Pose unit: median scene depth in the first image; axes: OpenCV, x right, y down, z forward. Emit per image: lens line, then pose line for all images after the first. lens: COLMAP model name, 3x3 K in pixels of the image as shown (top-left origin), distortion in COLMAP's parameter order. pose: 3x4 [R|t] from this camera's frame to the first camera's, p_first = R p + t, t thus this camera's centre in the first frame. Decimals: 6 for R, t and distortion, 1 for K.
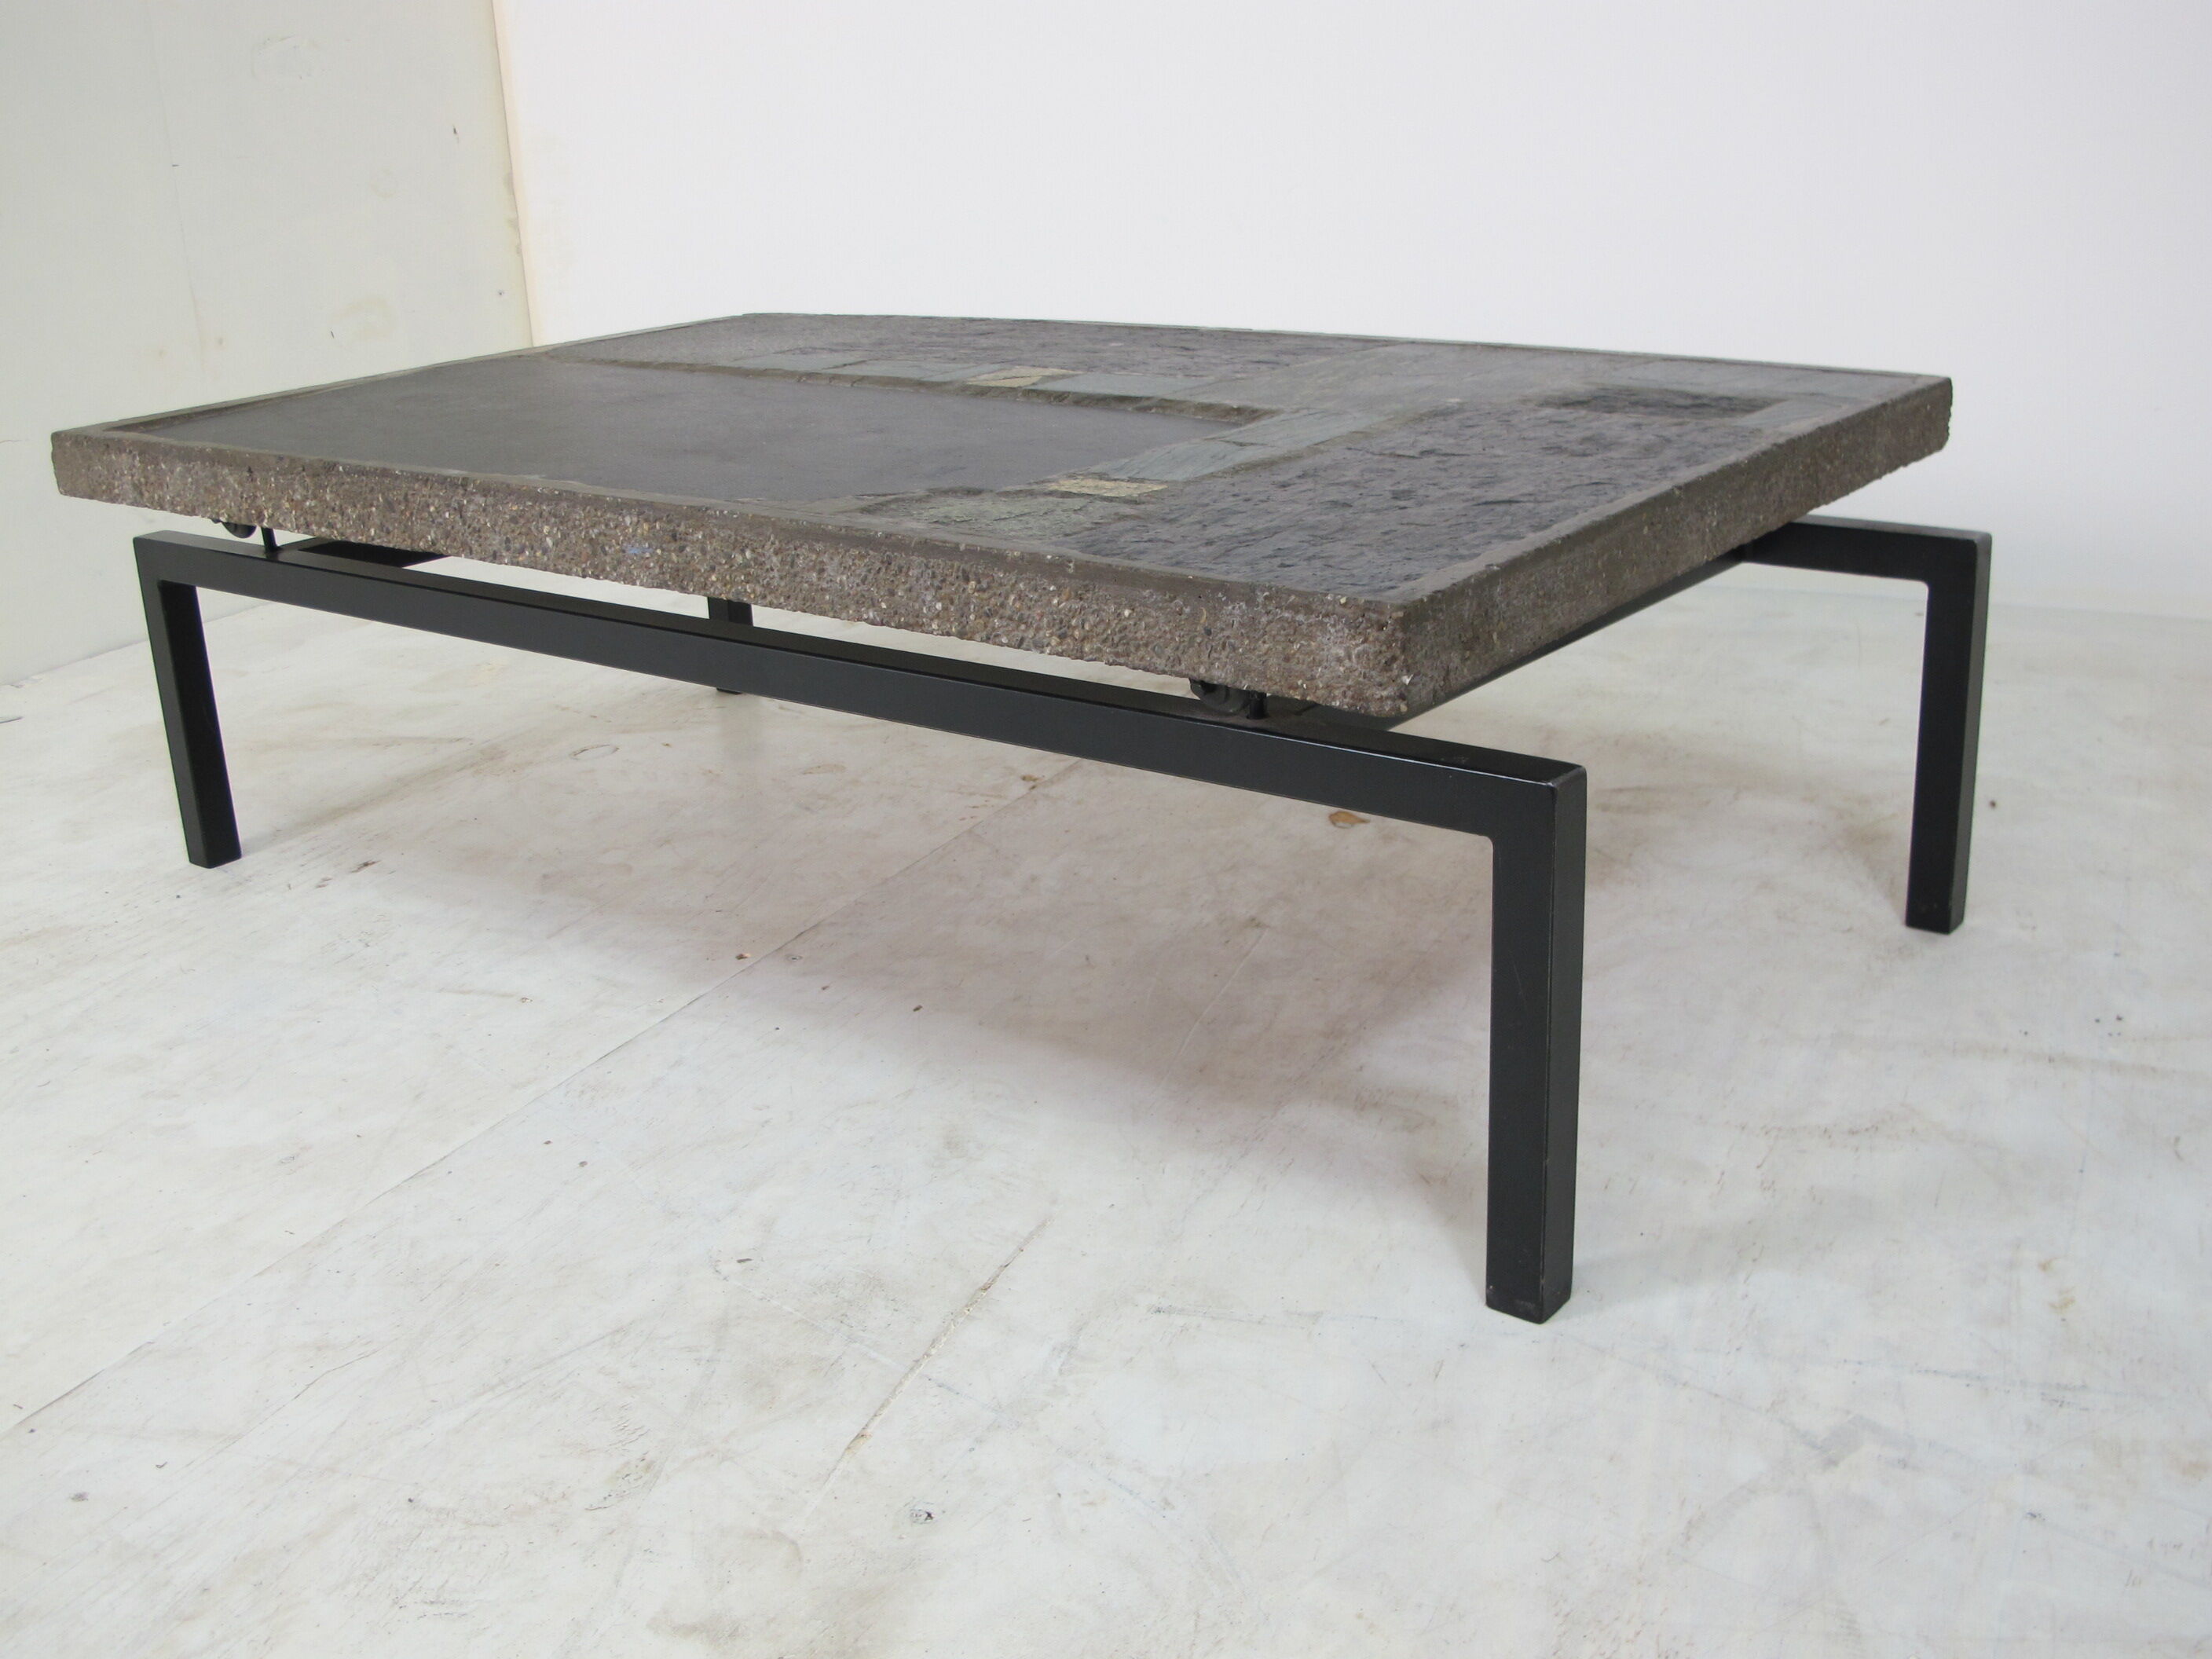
lens RADIAL K [[2214.4, 0, 1115.0], [0, 2214.4, 774.0], [0, 0, 1]] dist [-0.129178, 0.113072]
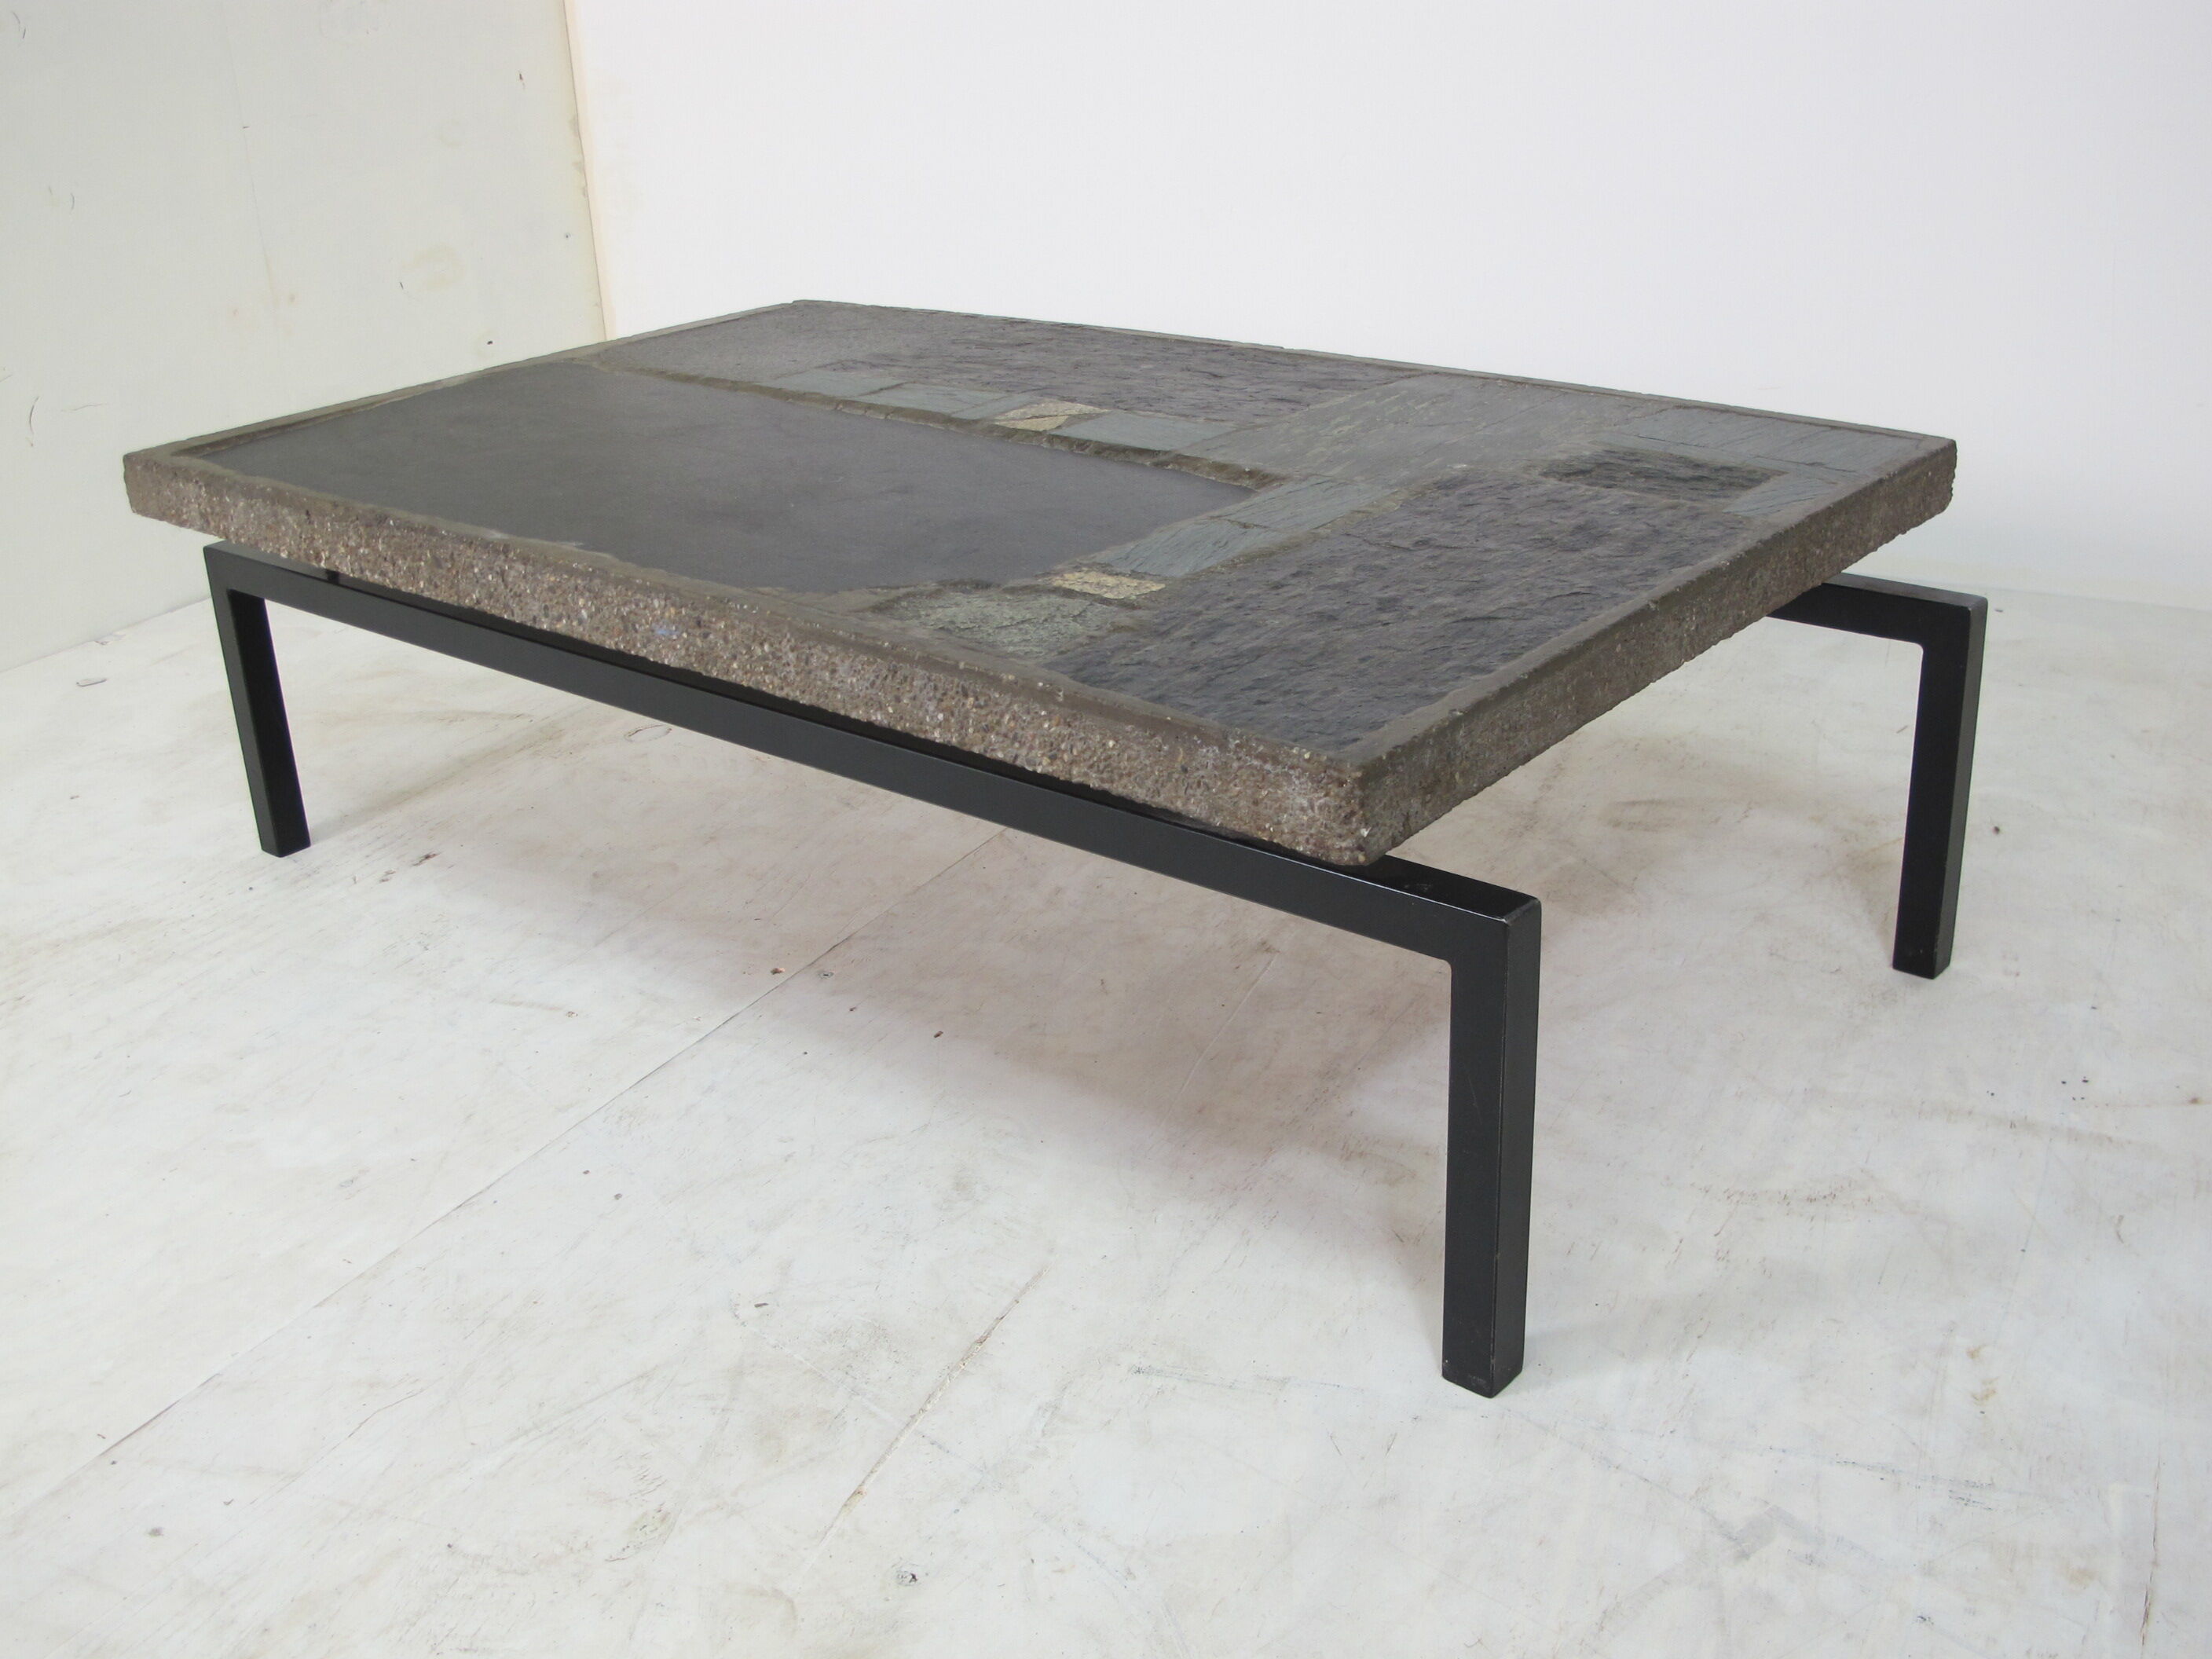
lens RADIAL K [[2213.2, 0, 1111.5], [0, 2213.2, 784.7], [0, 0, 1]] dist [-0.128206, 0.110731]
pose [[0.999071, 0.016197, -0.039945, 0.041546], [-0.013254, 0.997253, 0.072871, -0.112478], [0.041016, -0.072274, 0.996541, -0.050450]]
